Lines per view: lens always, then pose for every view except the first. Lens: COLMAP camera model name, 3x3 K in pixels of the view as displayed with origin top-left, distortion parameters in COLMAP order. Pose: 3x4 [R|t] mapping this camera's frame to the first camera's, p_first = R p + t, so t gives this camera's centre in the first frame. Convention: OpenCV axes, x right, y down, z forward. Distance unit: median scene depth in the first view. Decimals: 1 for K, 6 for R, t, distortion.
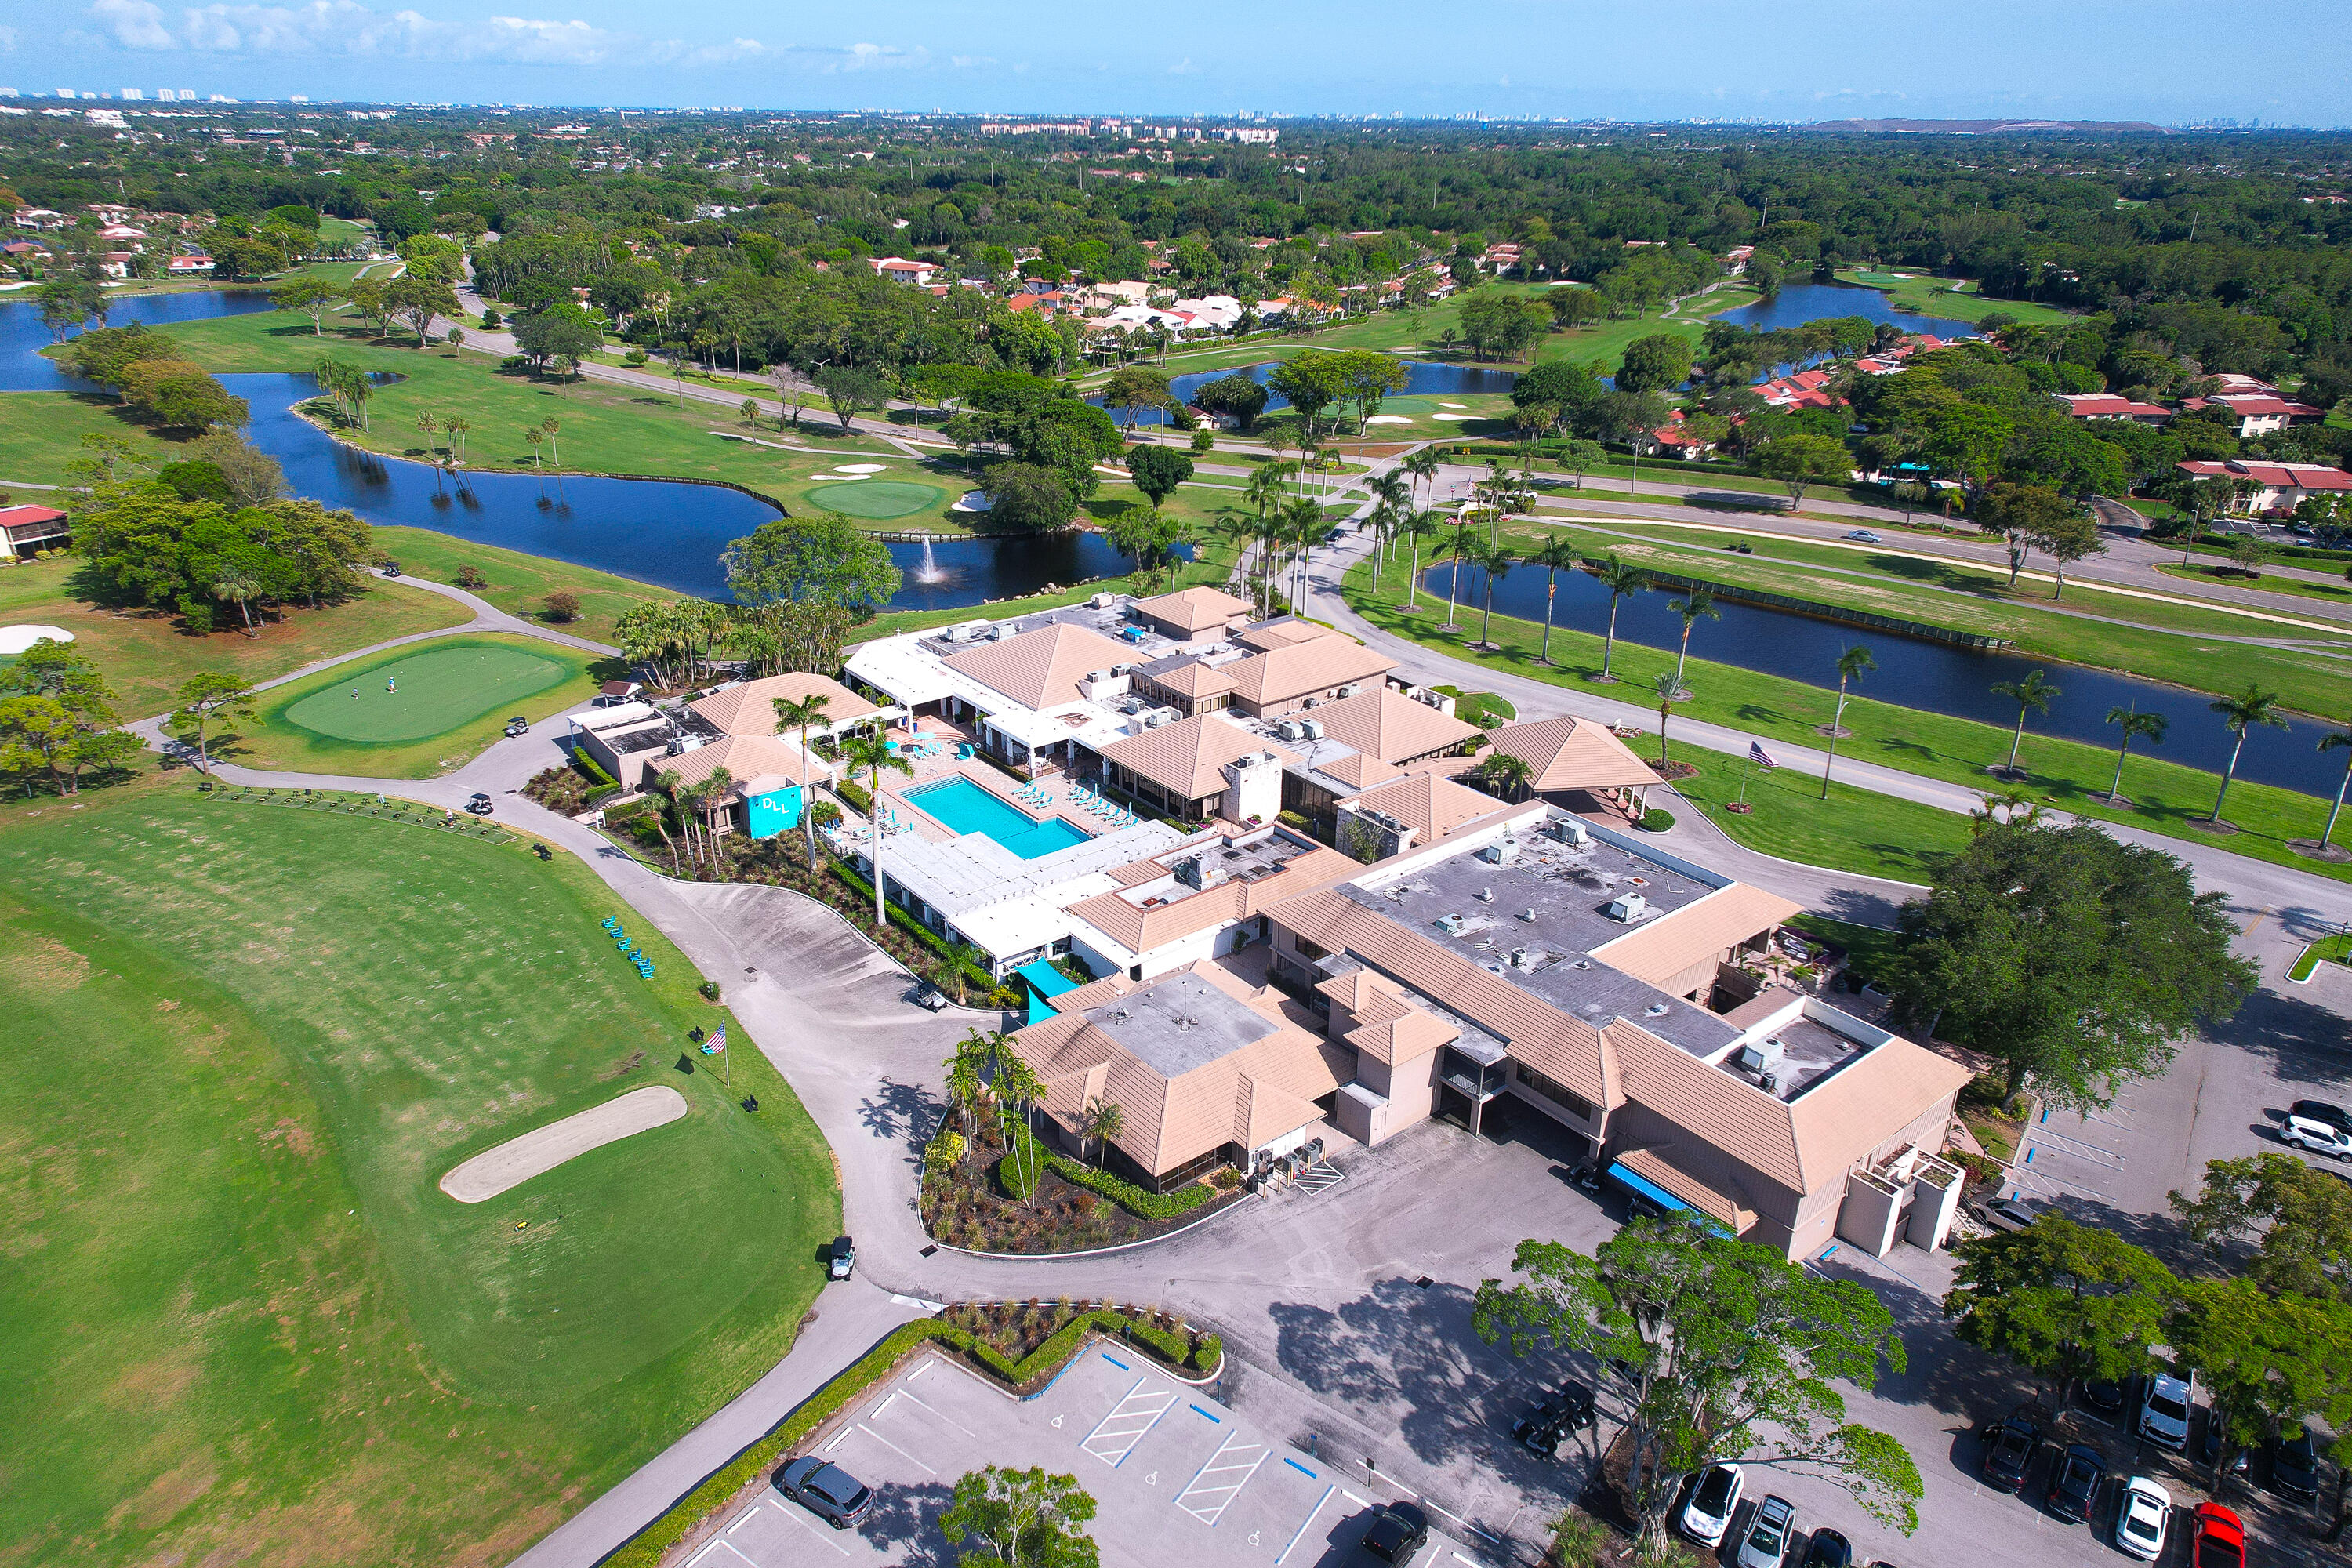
lens RADIAL K [[1562.9, 0, 1183.6], [0, 1562.9, 784.6], [0, 0, 1]] dist [0.016801, 0.004334]
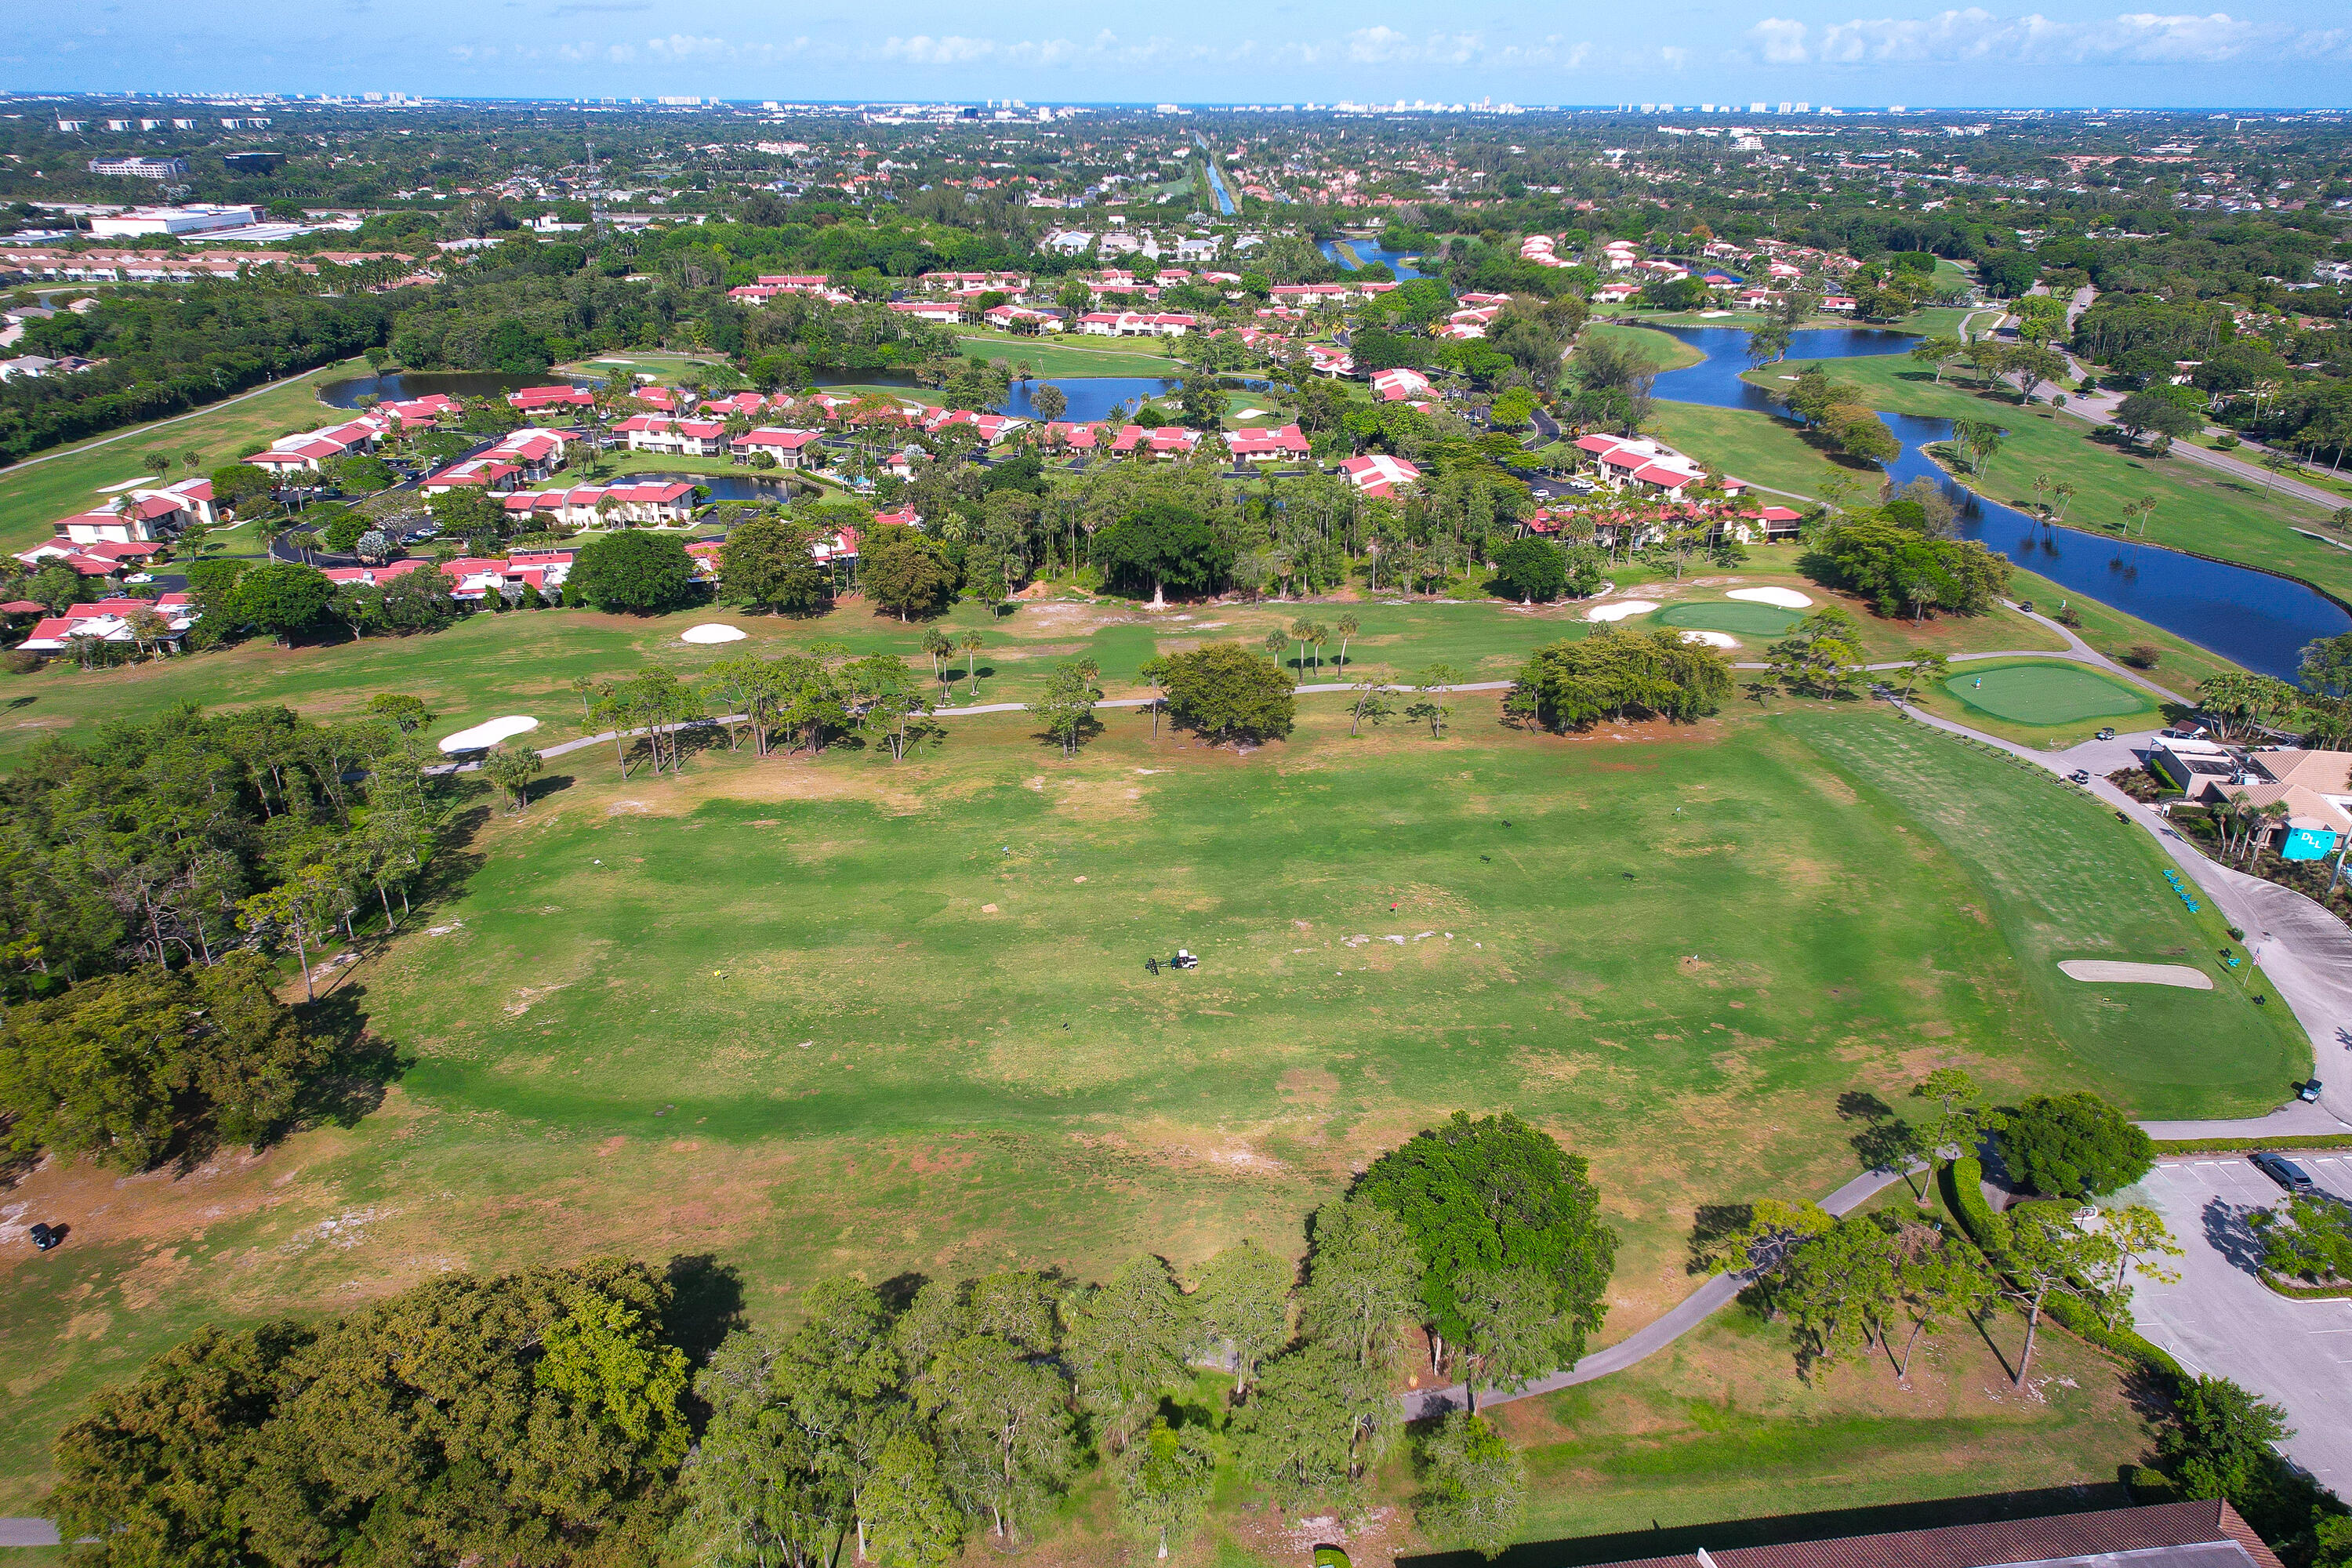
lens RADIAL K [[1562.9, 0, 1199.0], [0, 1562.9, 794.4], [0, 0, 1]] dist [0.016801, 0.004334]
pose [[0.654427, 0.304068, -0.692292, 0.024362], [-0.301449, 0.944589, 0.129921, 0.046261], [0.693436, 0.123666, 0.709826, -0.343599]]
